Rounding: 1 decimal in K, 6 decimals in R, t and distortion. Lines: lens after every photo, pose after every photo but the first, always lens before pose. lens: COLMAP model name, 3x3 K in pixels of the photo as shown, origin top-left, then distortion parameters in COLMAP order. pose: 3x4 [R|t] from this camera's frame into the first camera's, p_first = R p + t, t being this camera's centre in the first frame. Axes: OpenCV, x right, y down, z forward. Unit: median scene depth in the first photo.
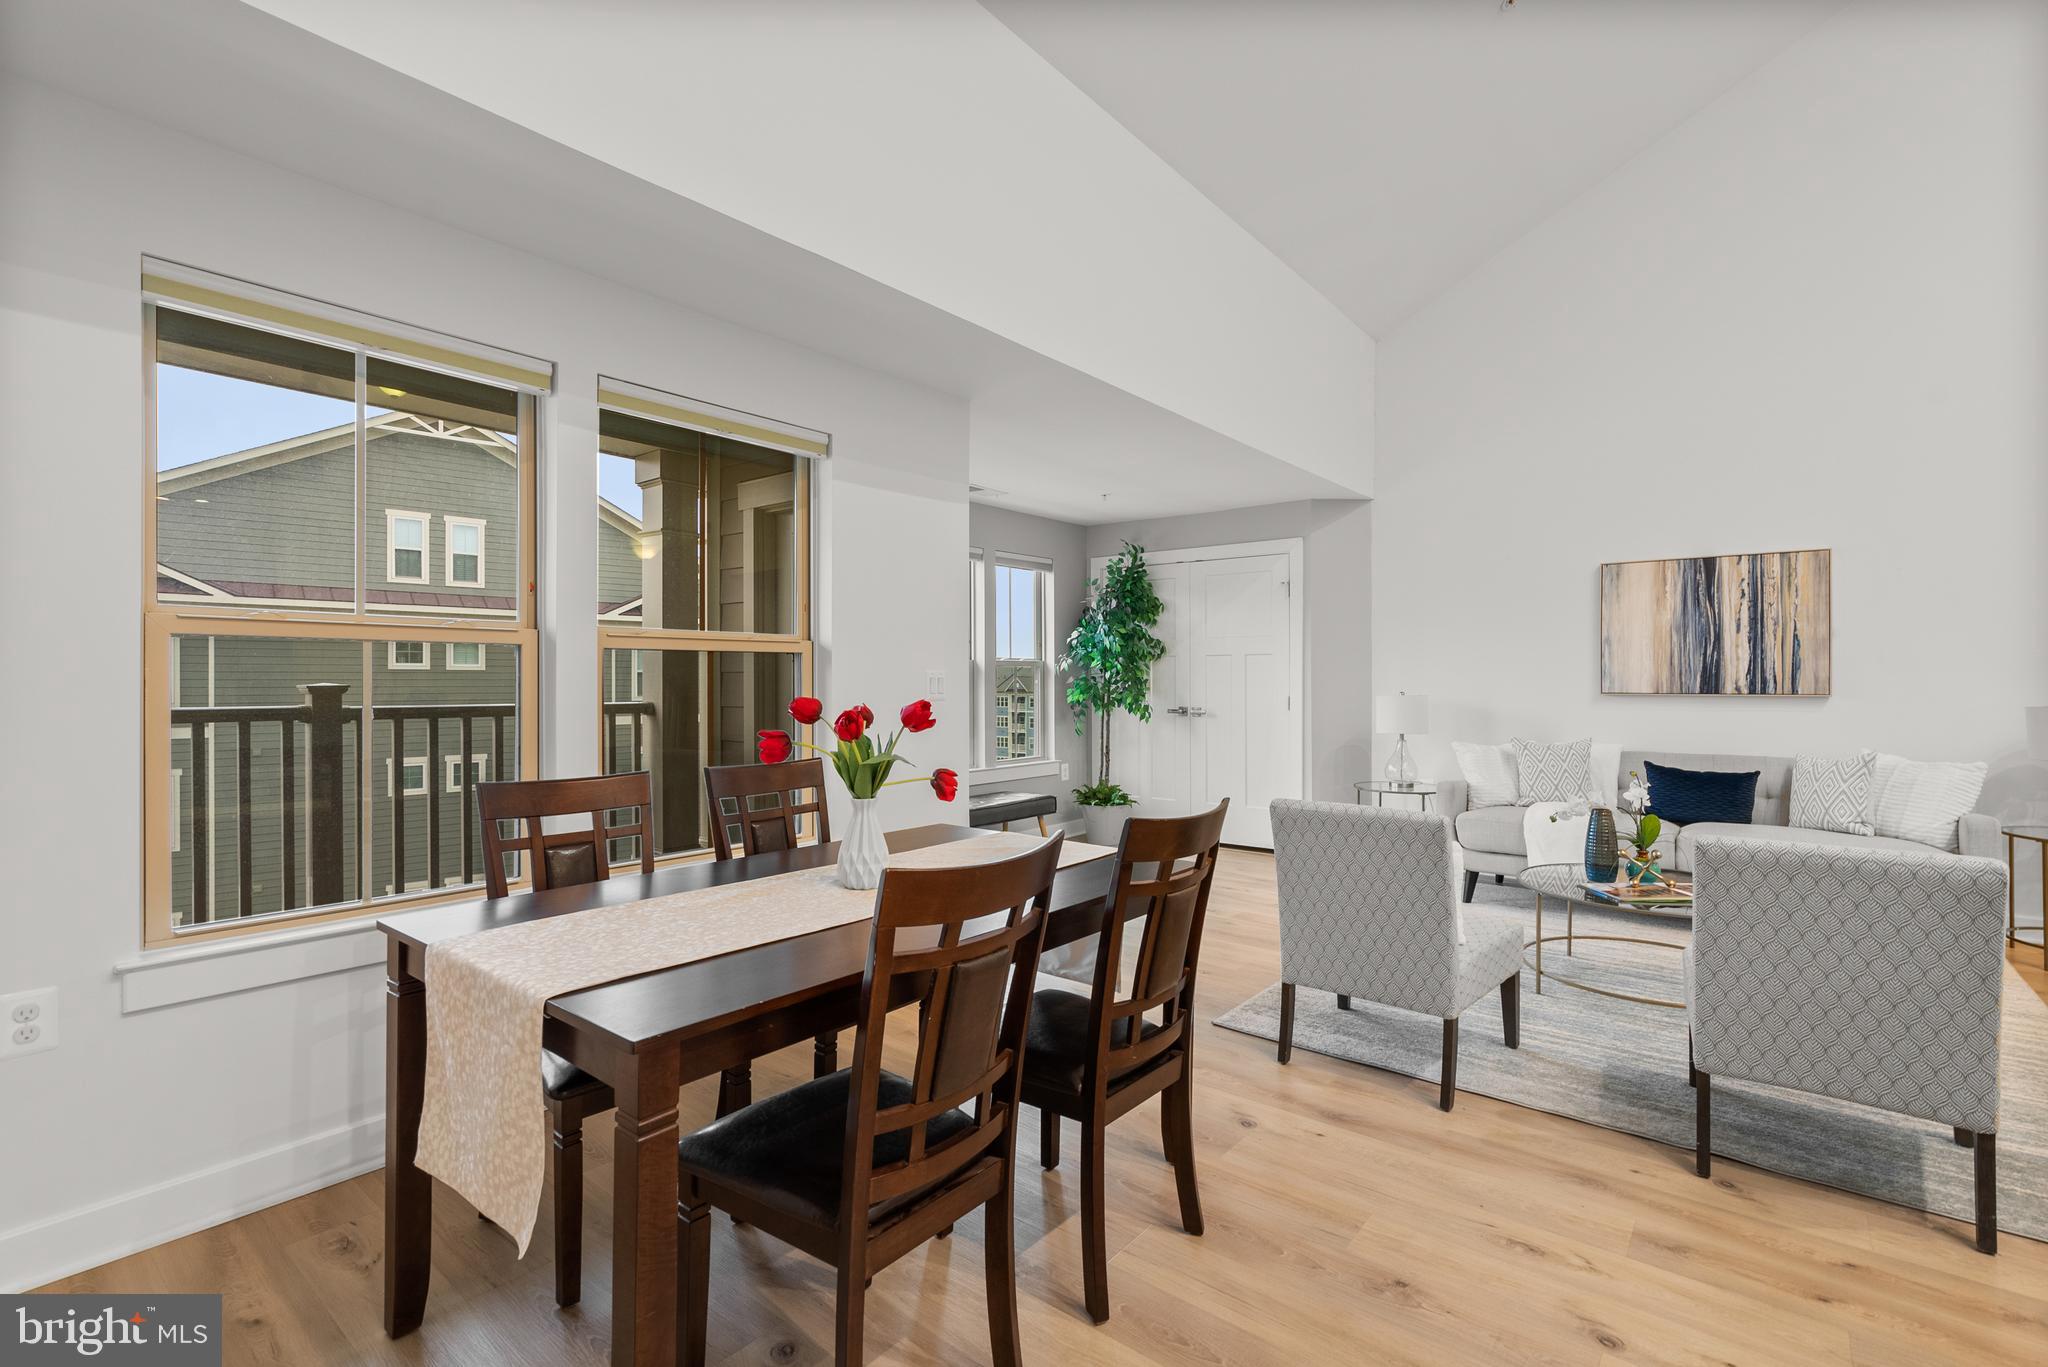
lens RADIAL K [[931.8, 0, 1024.6], [0, 931.8, 678.1], [0, 0, 1]] dist [-0.004024, 0.001751]
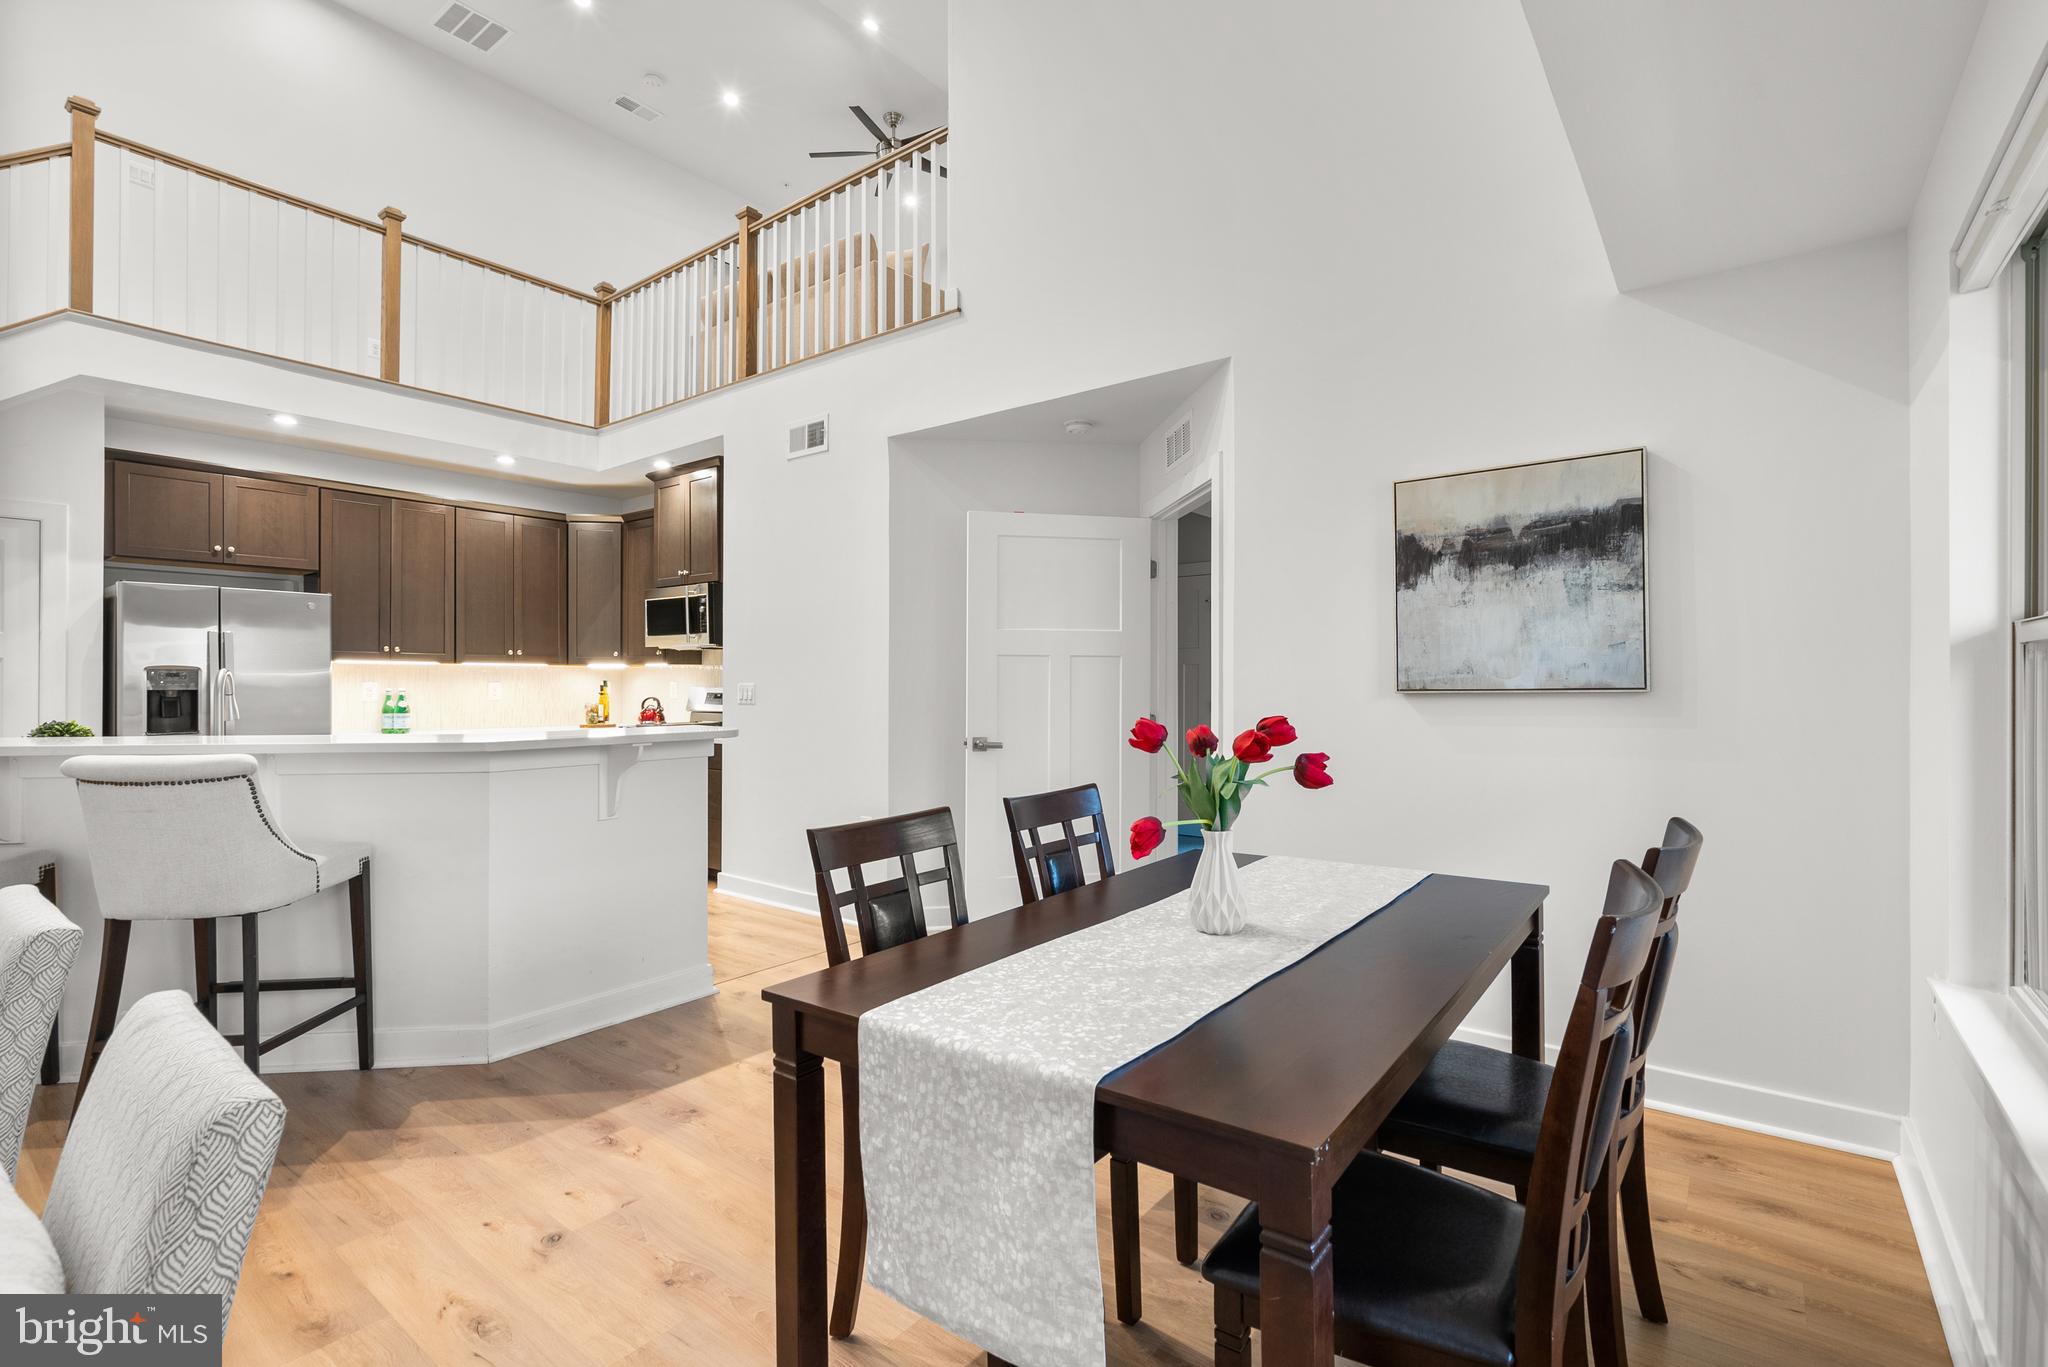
lens RADIAL K [[931.8, 0, 1024.6], [0, 931.8, 678.1], [0, 0, 1]] dist [-0.004024, 0.001751]
pose [[-0.999849, 0.000362, -0.017354, 0.010976], [0.000501, 0.999968, -0.007994, -0.003558], [0.017350, -0.008002, -0.999817, 0.778348]]
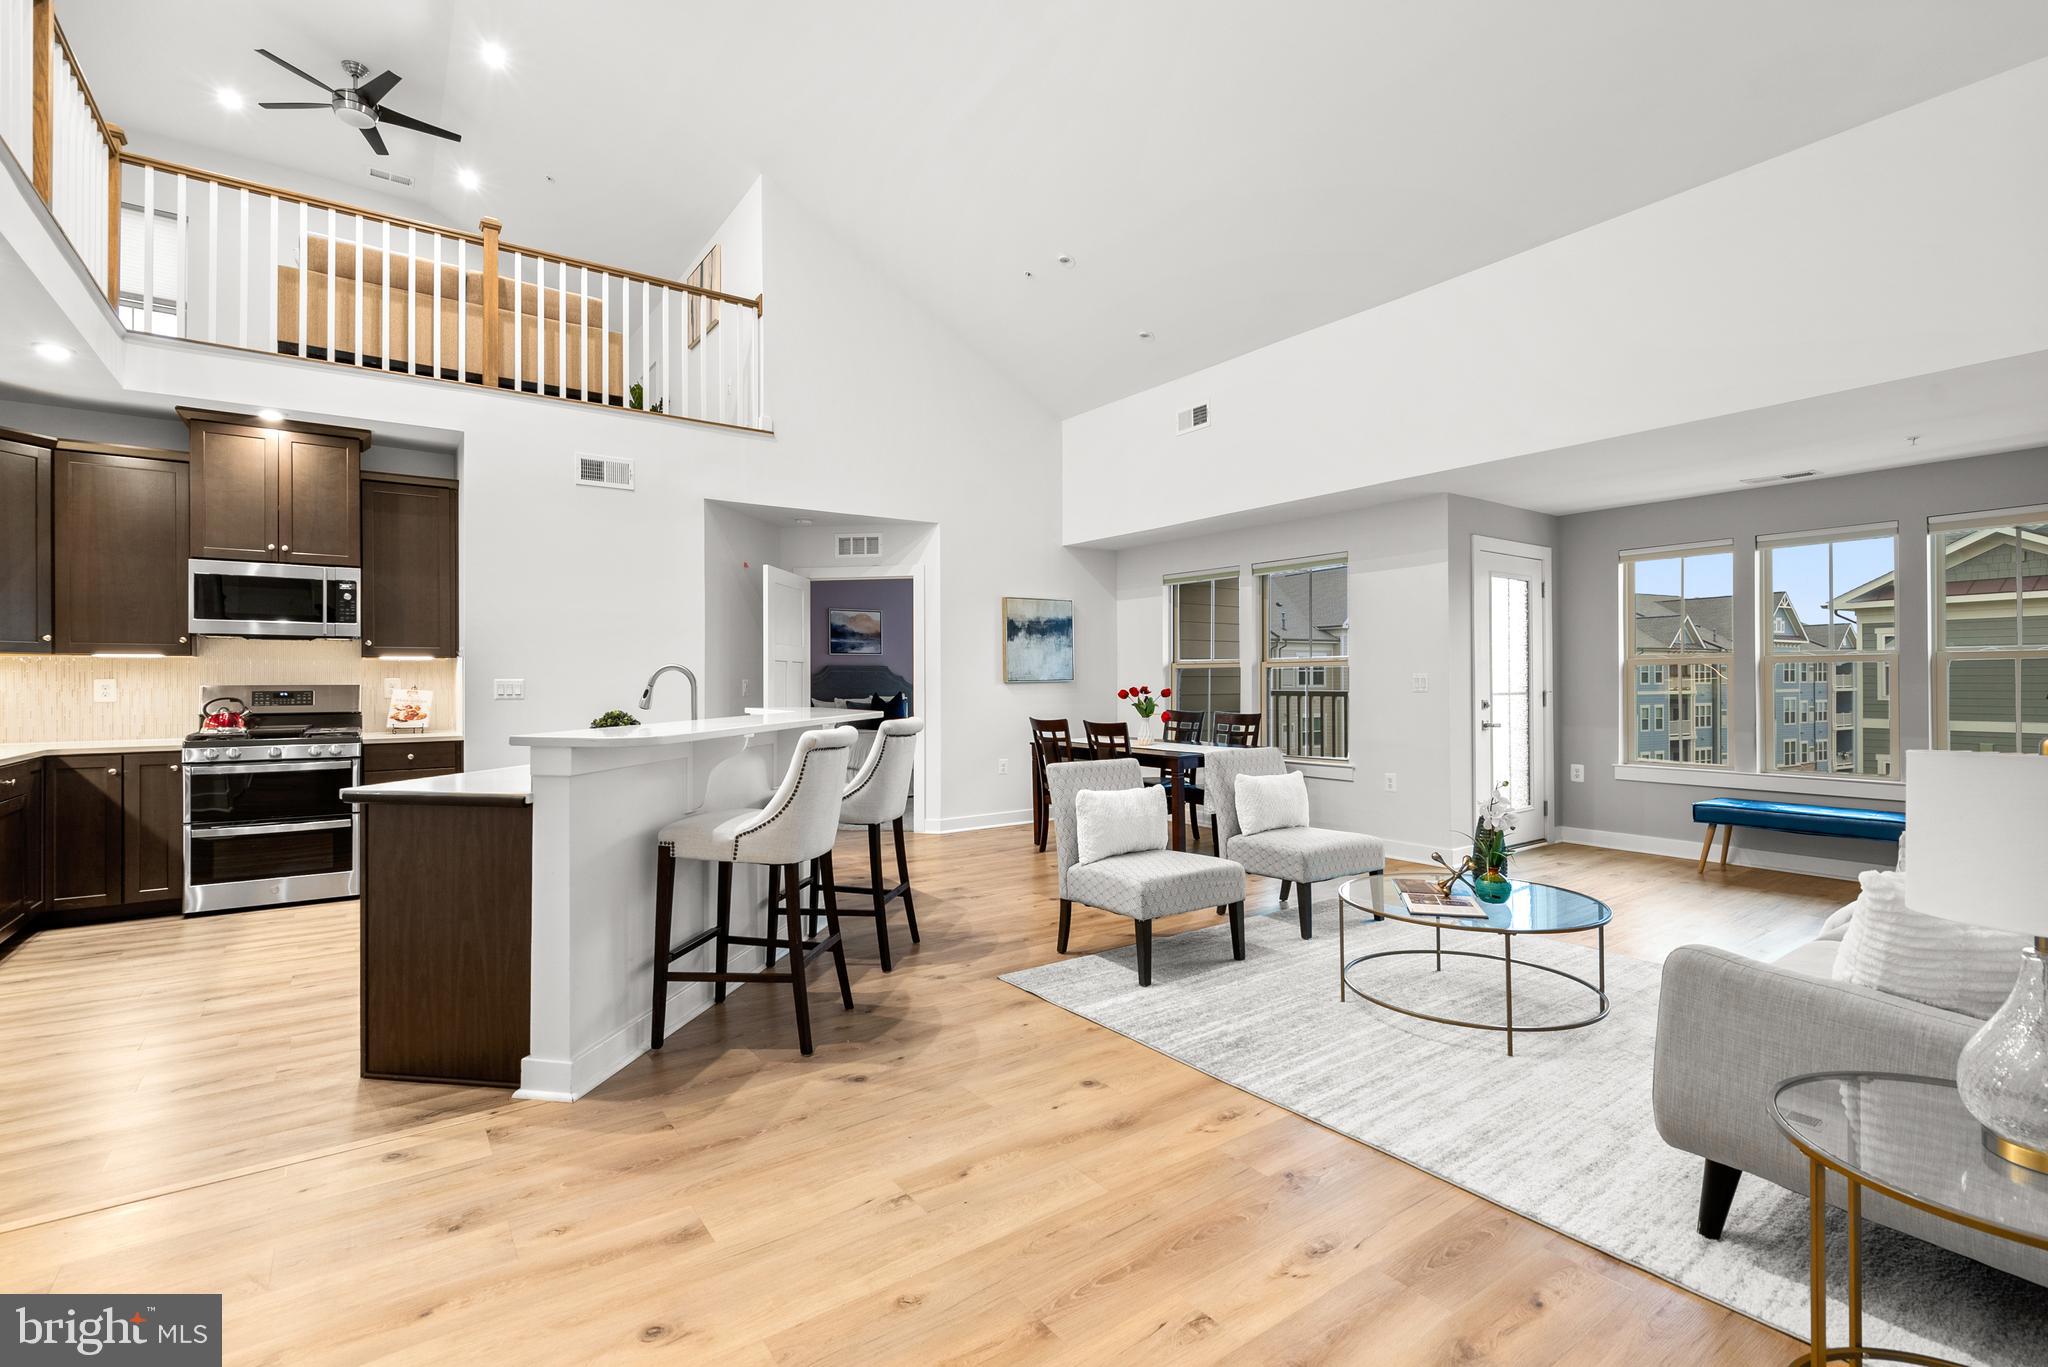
lens RADIAL K [[931.8, 0, 1024.6], [0, 931.8, 678.1], [0, 0, 1]] dist [-0.004024, 0.001751]
pose [[-0.268576, -0.001966, -0.963257, 1.249609], [0.006940, 0.999968, -0.003976, 0.001173], [0.963234, -0.007753, -0.268553, 0.602518]]
